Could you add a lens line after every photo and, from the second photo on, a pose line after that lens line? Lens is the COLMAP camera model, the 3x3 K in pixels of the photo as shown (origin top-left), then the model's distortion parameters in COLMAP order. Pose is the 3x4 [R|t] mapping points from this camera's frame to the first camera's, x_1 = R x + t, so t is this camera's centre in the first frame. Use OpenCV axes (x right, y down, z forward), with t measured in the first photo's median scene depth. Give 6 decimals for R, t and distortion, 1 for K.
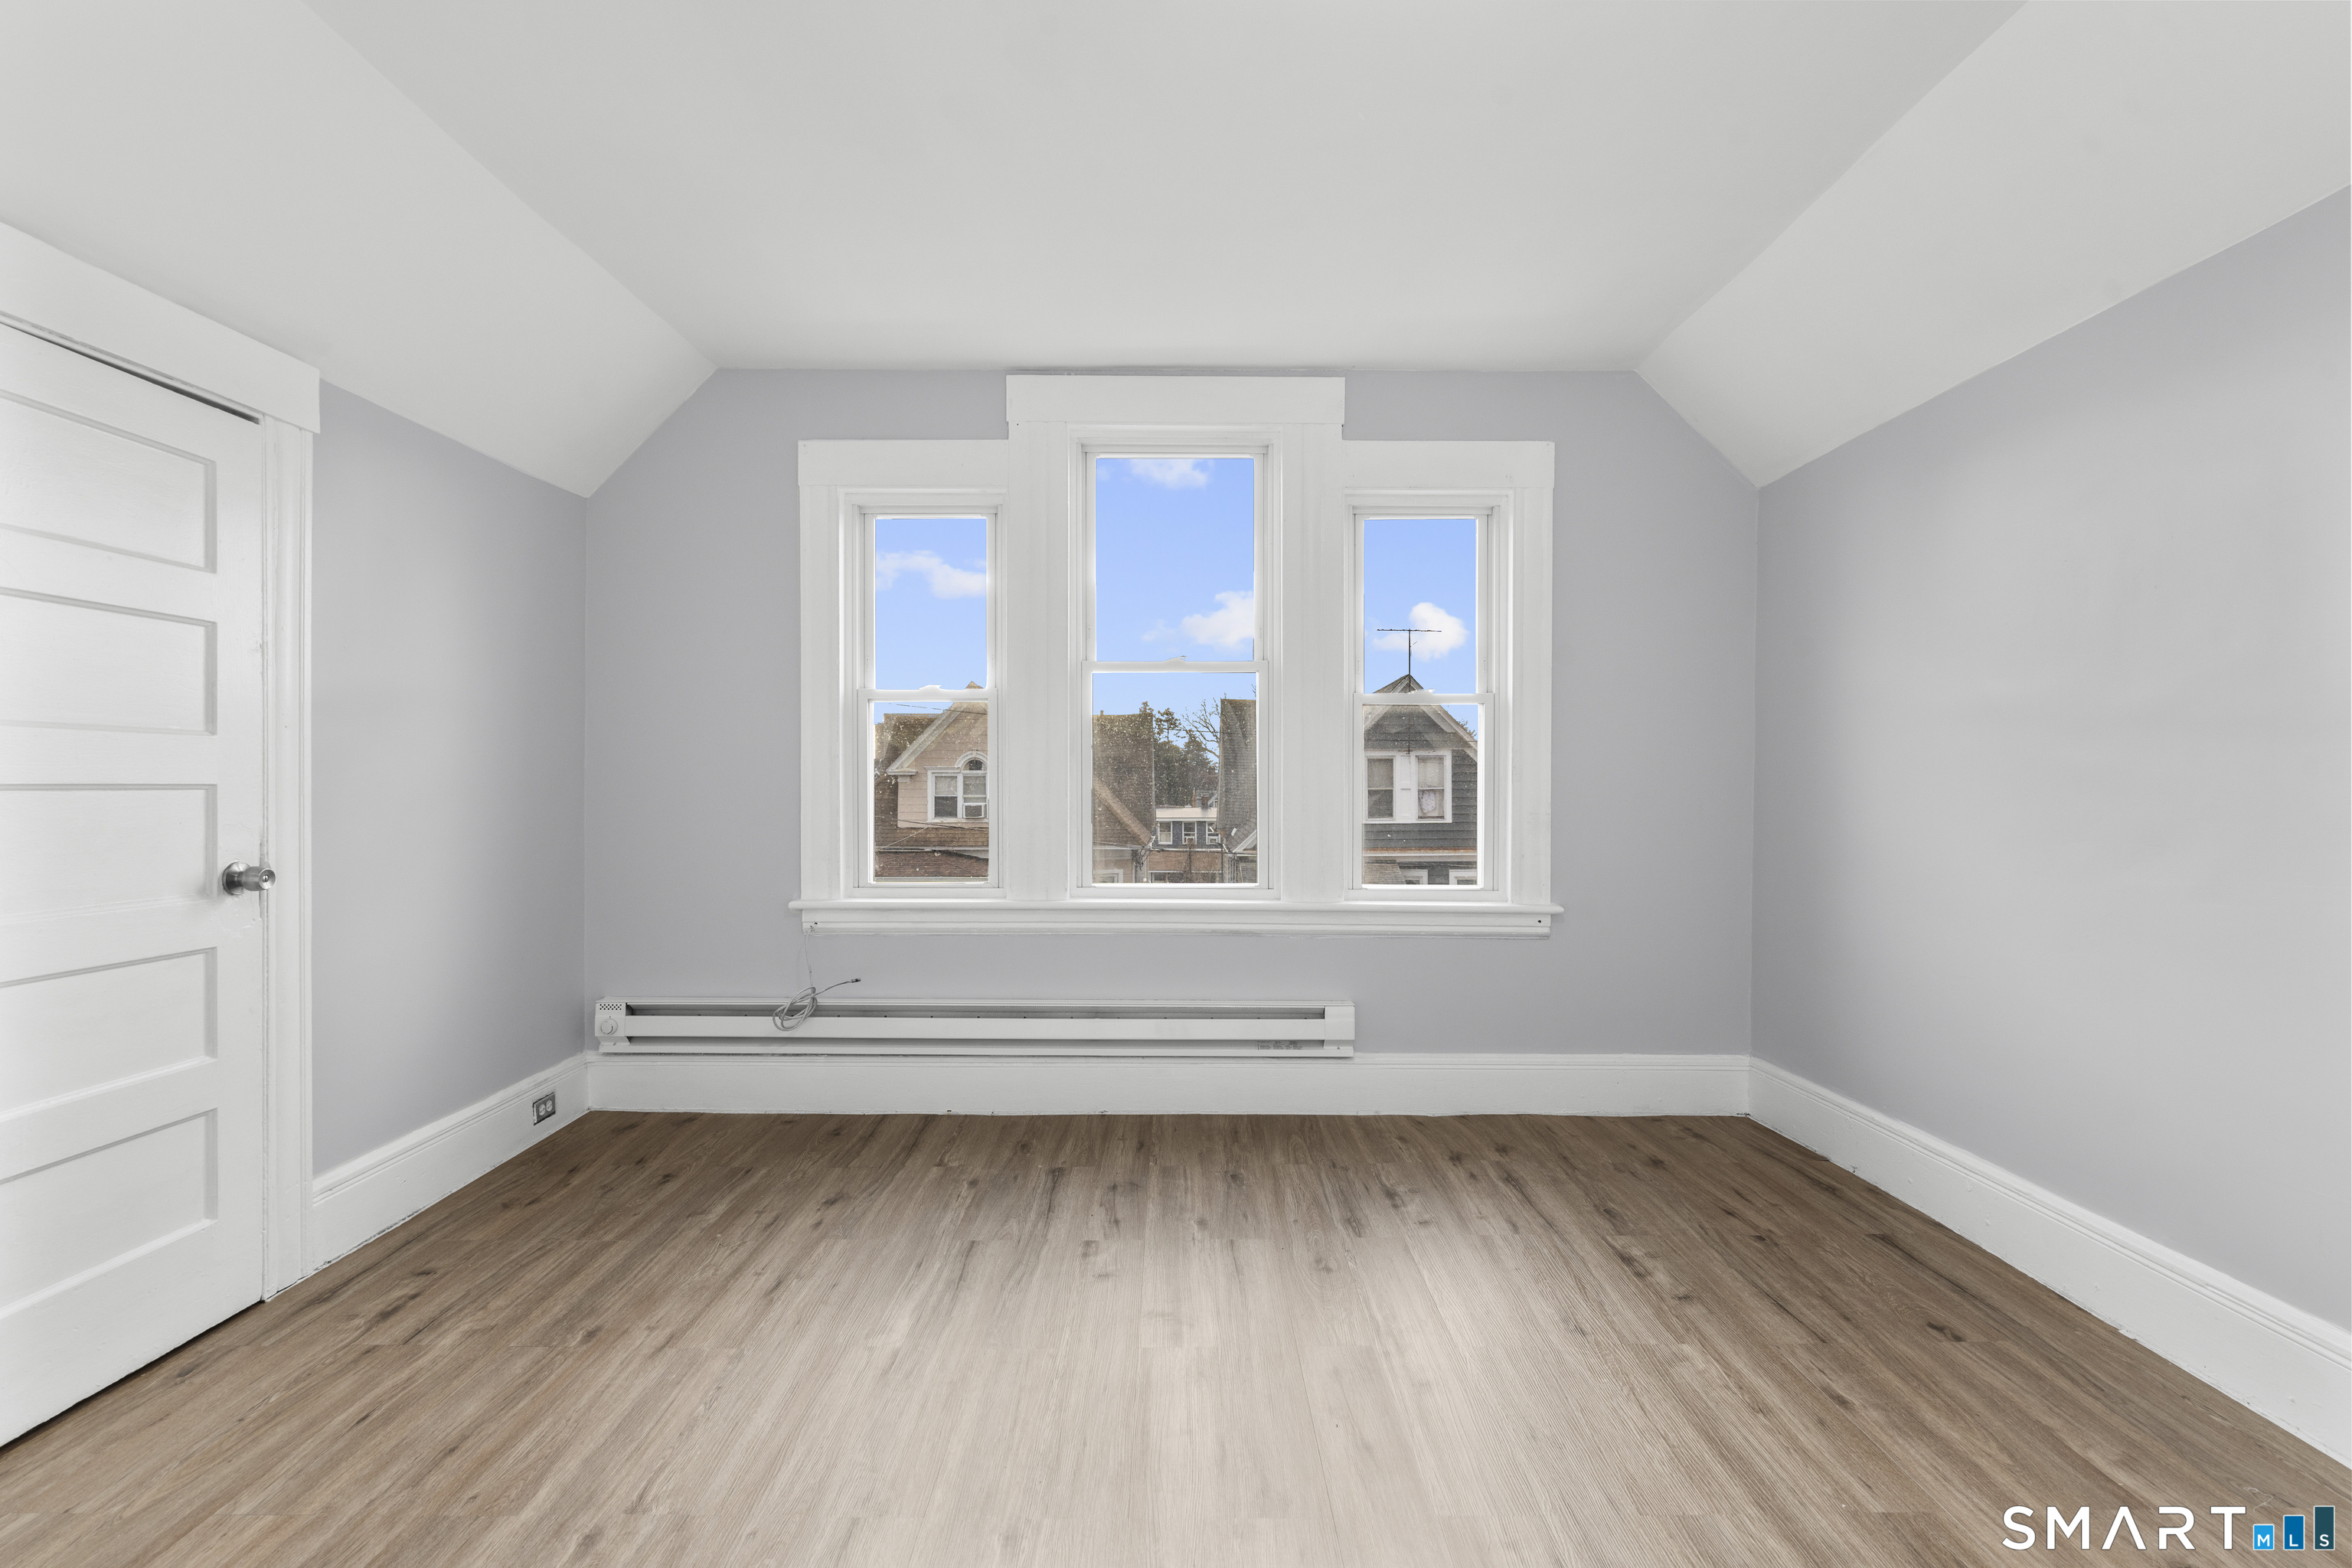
lens RADIAL K [[1051.6, 0, 1171.2], [0, 1051.6, 786.7], [0, 0, 1]] dist [-0.010510, 0.006215]
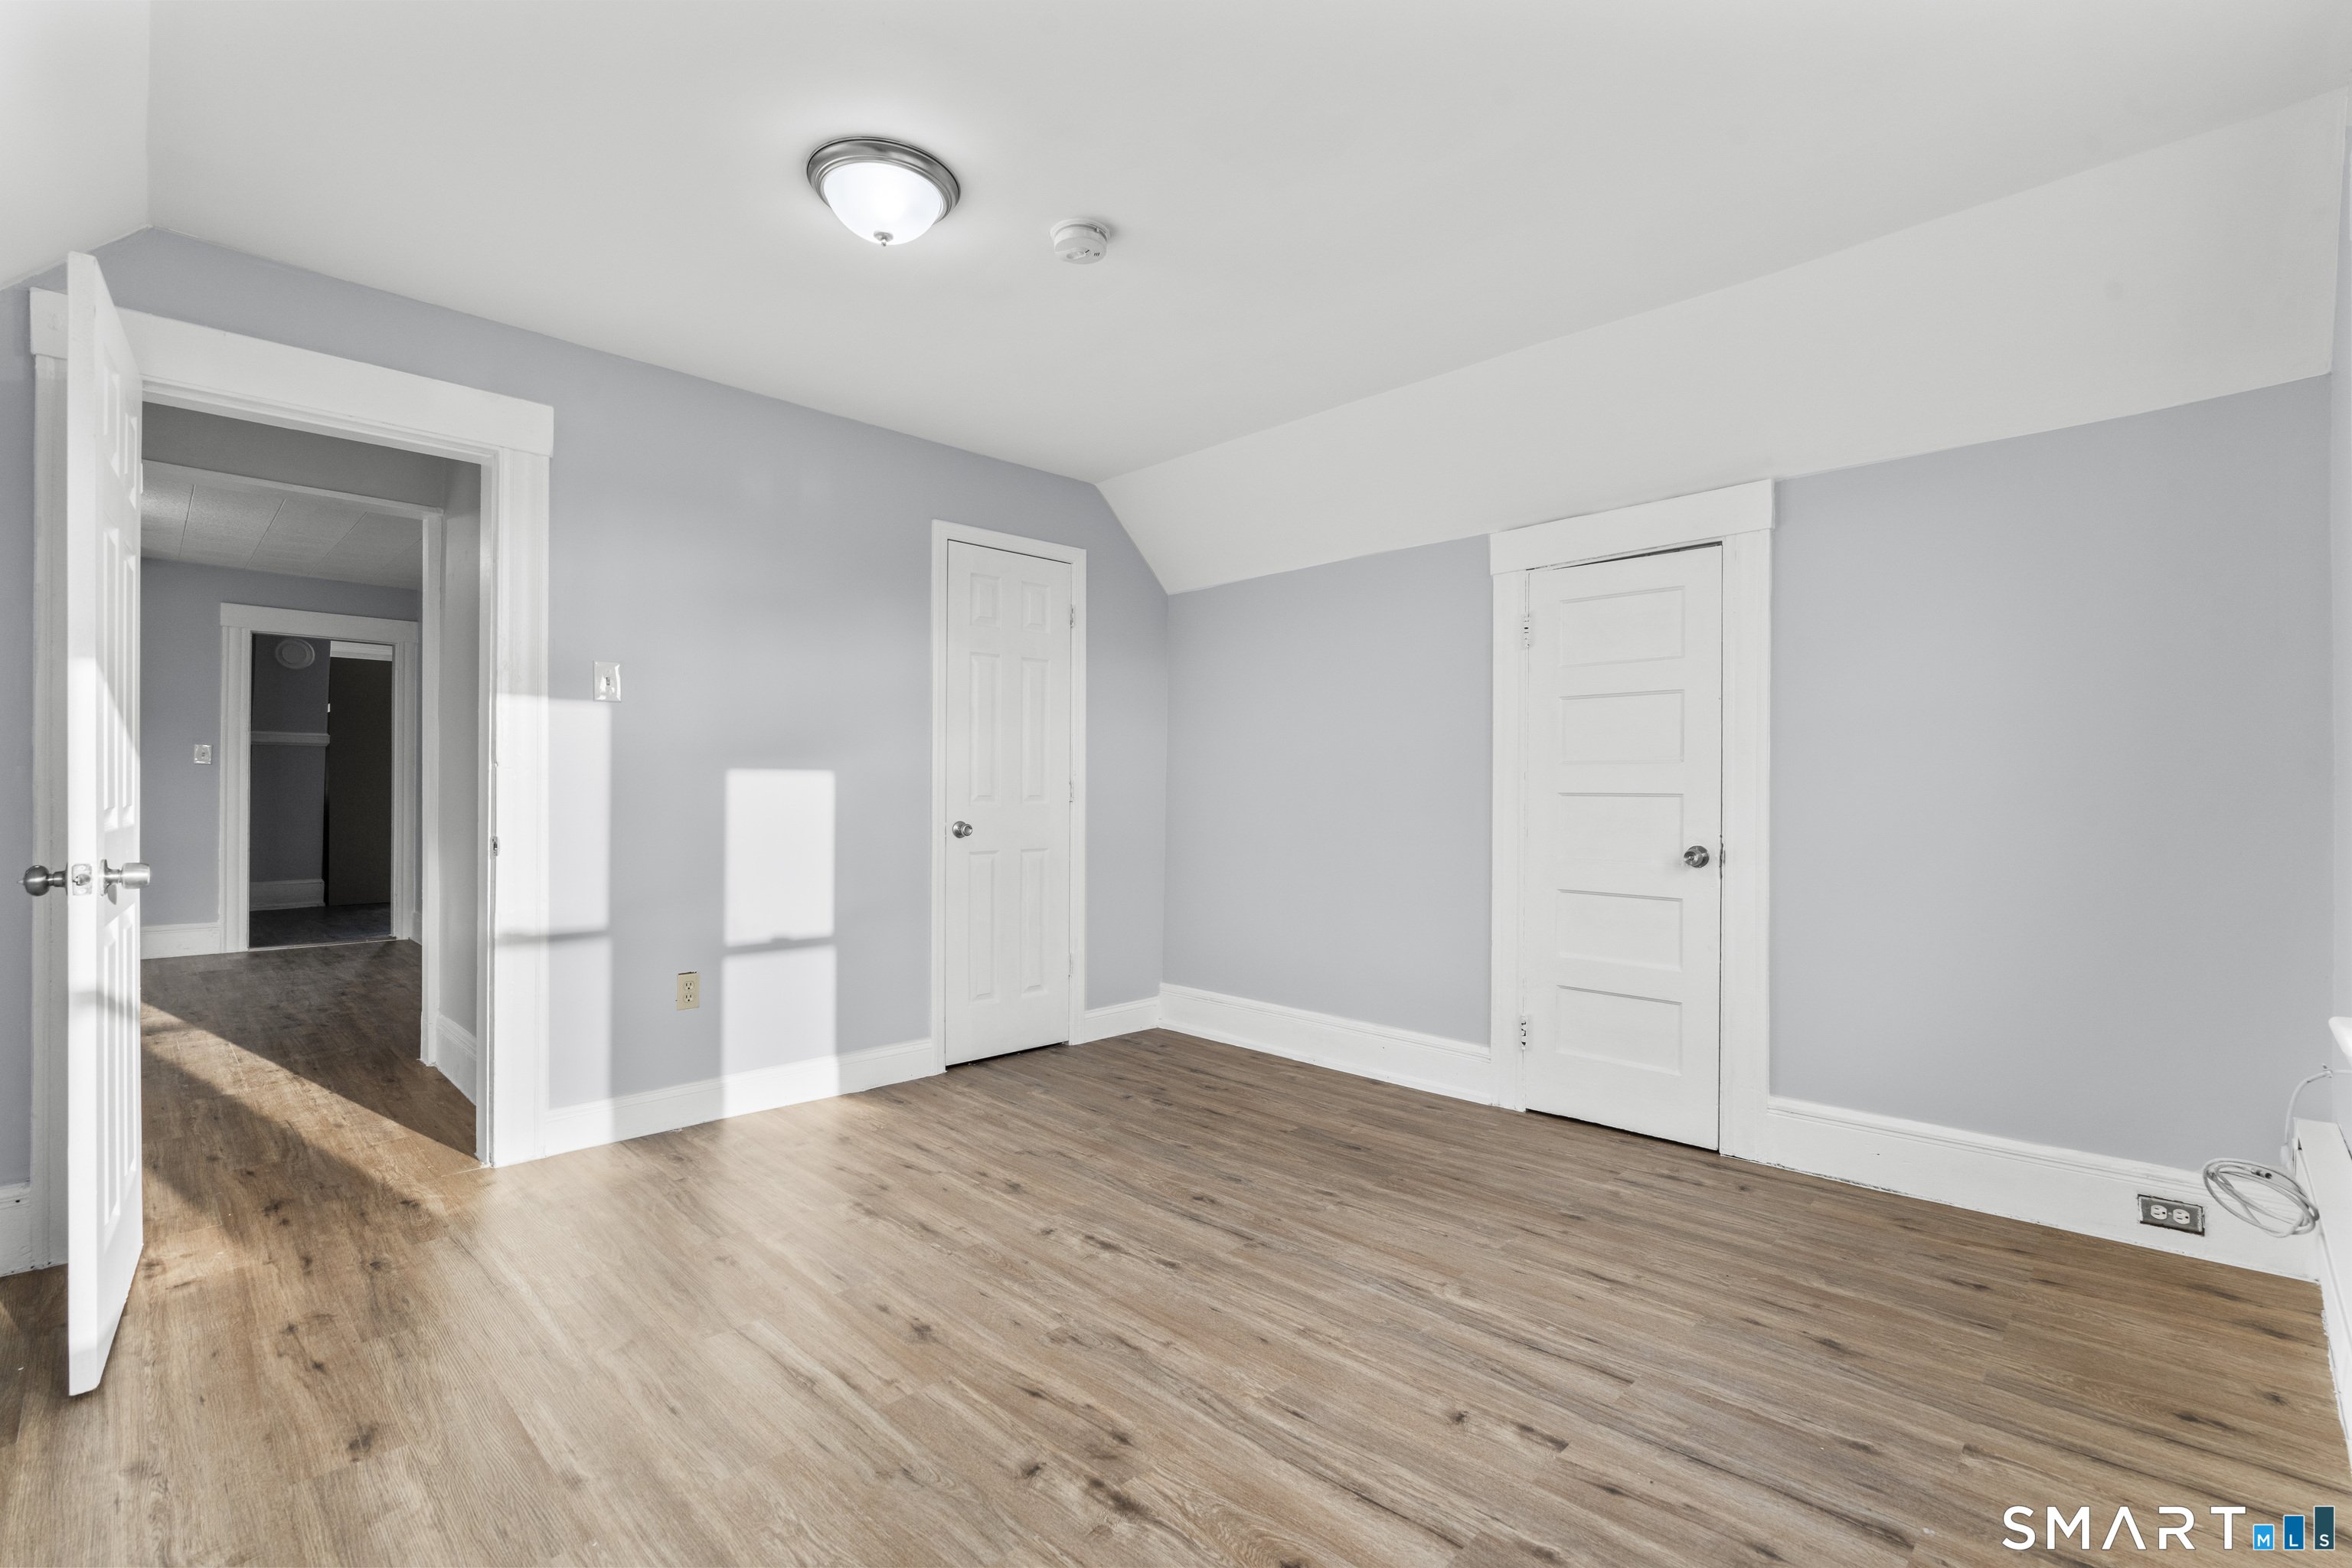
lens RADIAL K [[1051.6, 0, 1171.2], [0, 1051.6, 786.7], [0, 0, 1]] dist [-0.010510, 0.006215]
pose [[-0.701653, -0.001938, -0.712516, 0.503544], [-0.005338, 0.999983, 0.002537, -0.008685], [0.712499, 0.005583, -0.701651, 1.076080]]
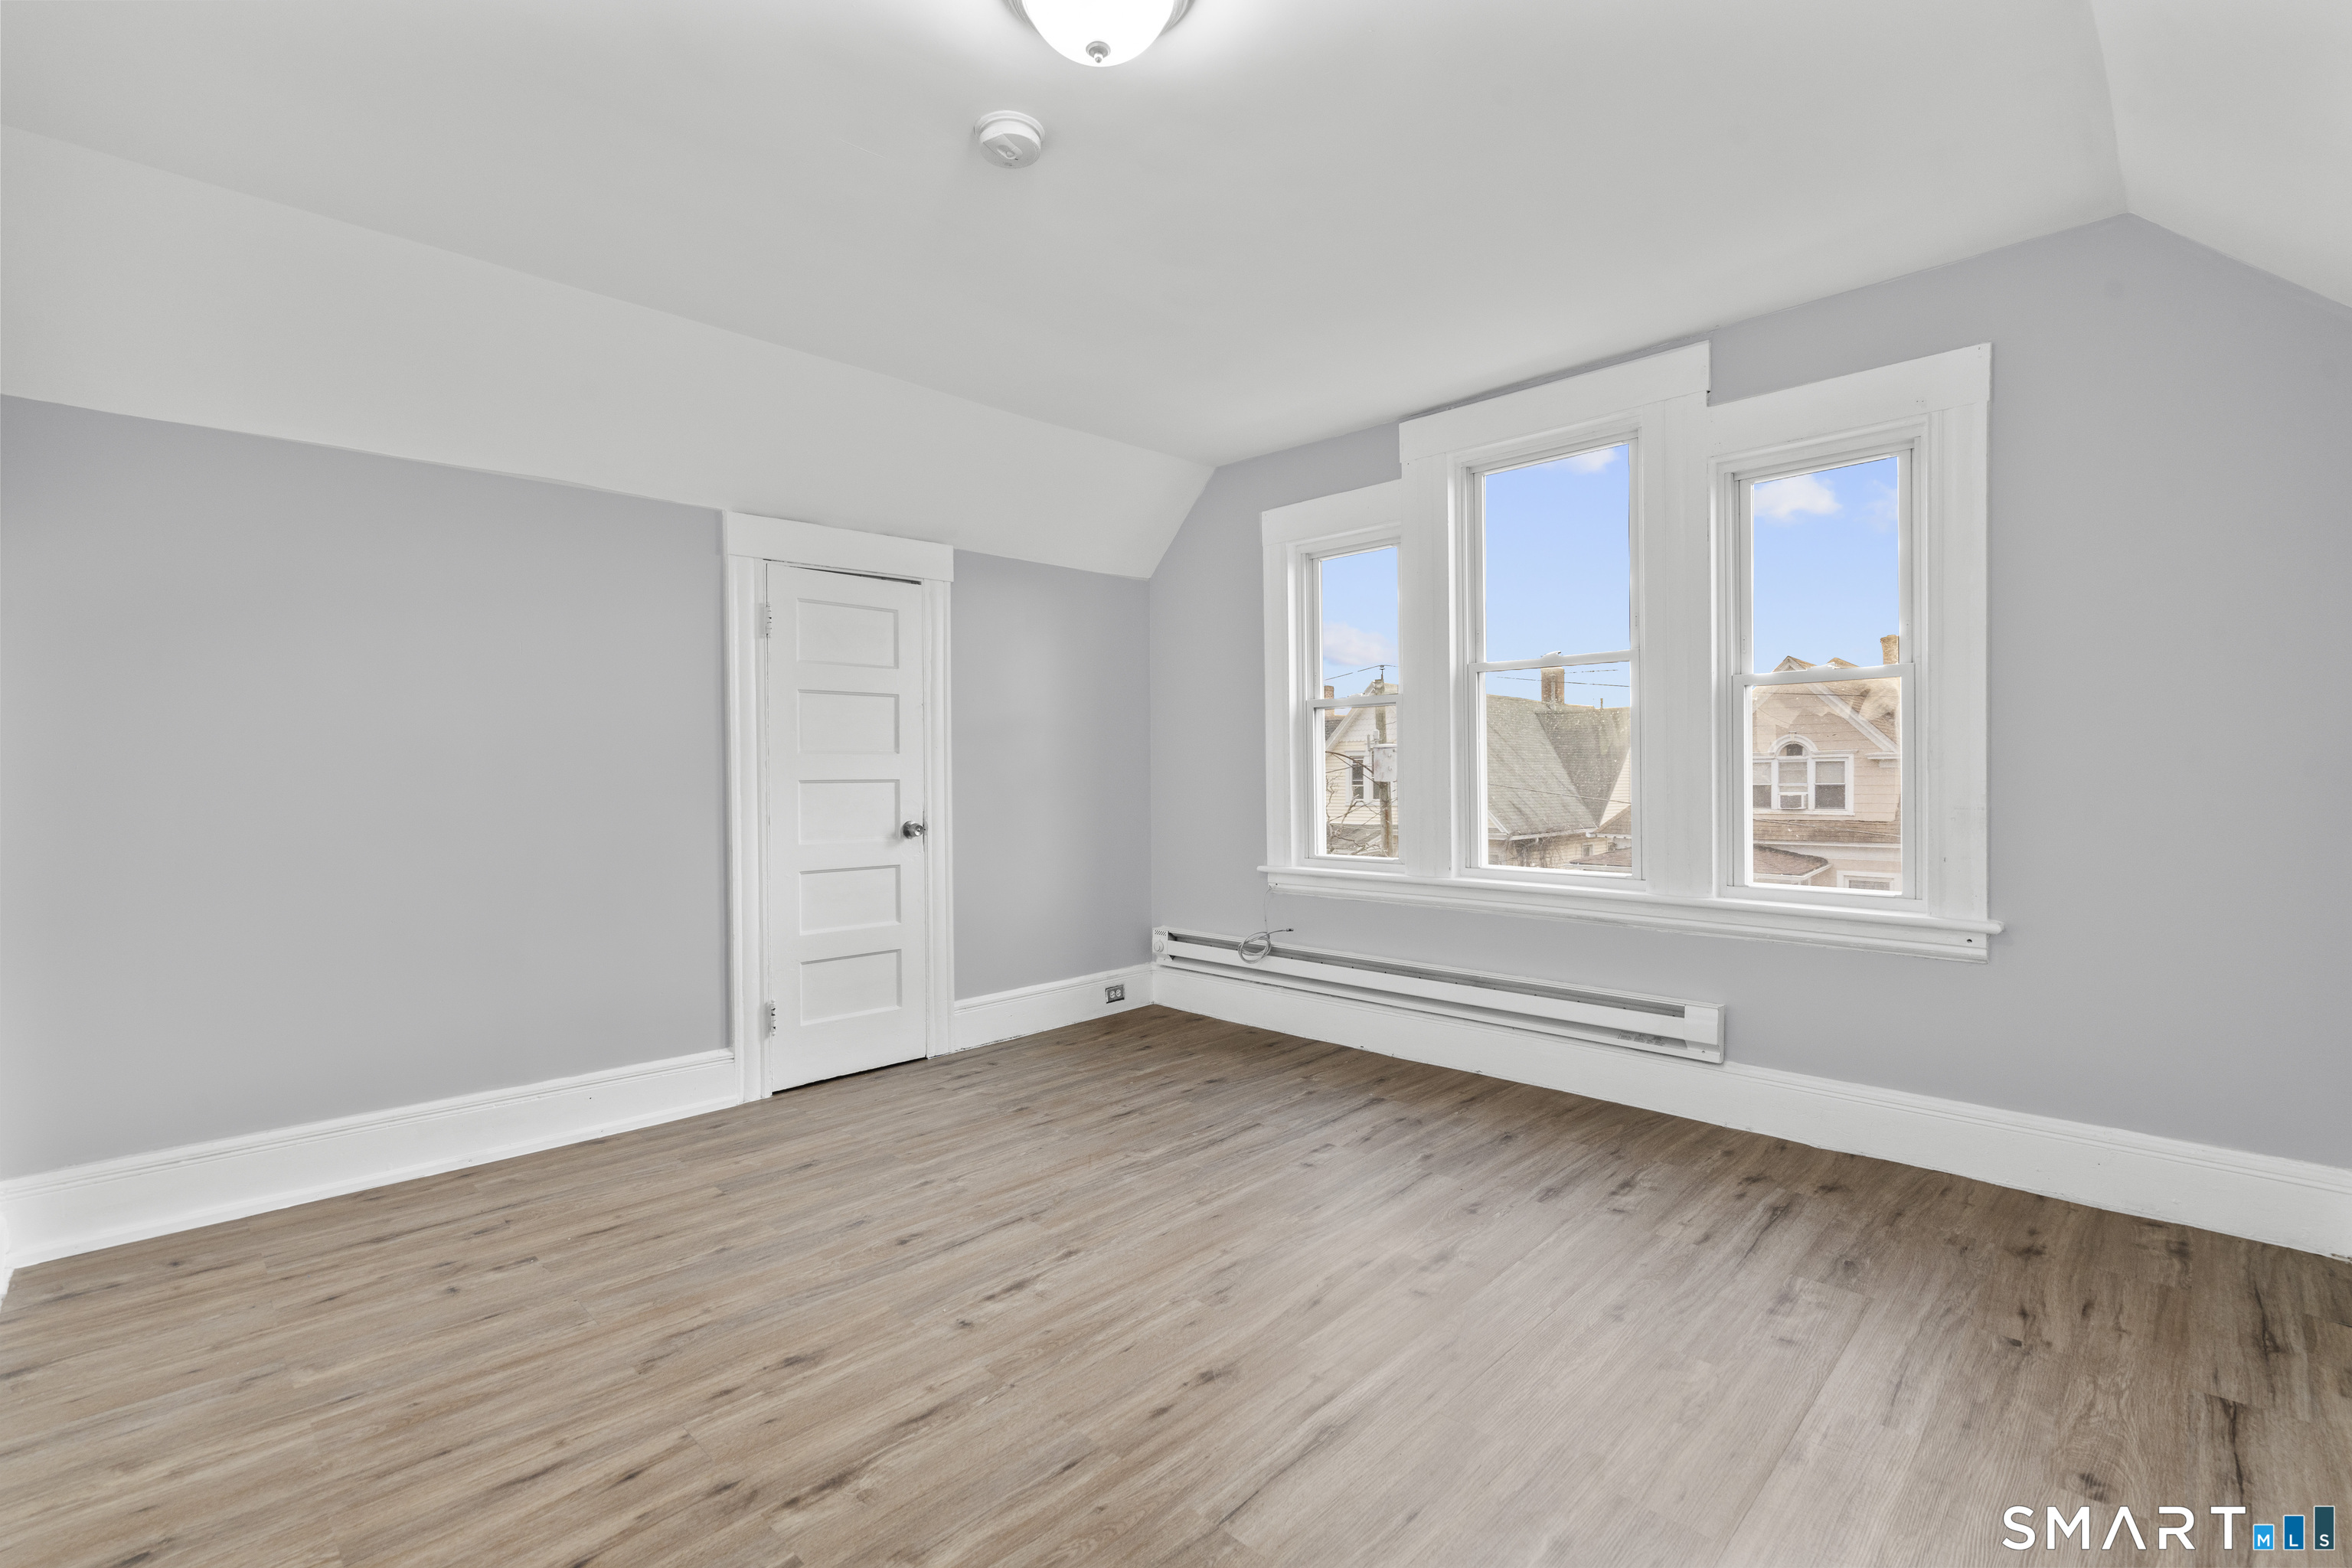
lens RADIAL K [[1051.6, 0, 1171.2], [0, 1051.6, 786.7], [0, 0, 1]] dist [-0.010510, 0.006215]
pose [[0.711128, 0.001556, -0.703060, 0.545743], [0.006191, 0.999945, 0.008476, -0.001495], [0.703035, -0.010380, 0.711080, -0.009383]]
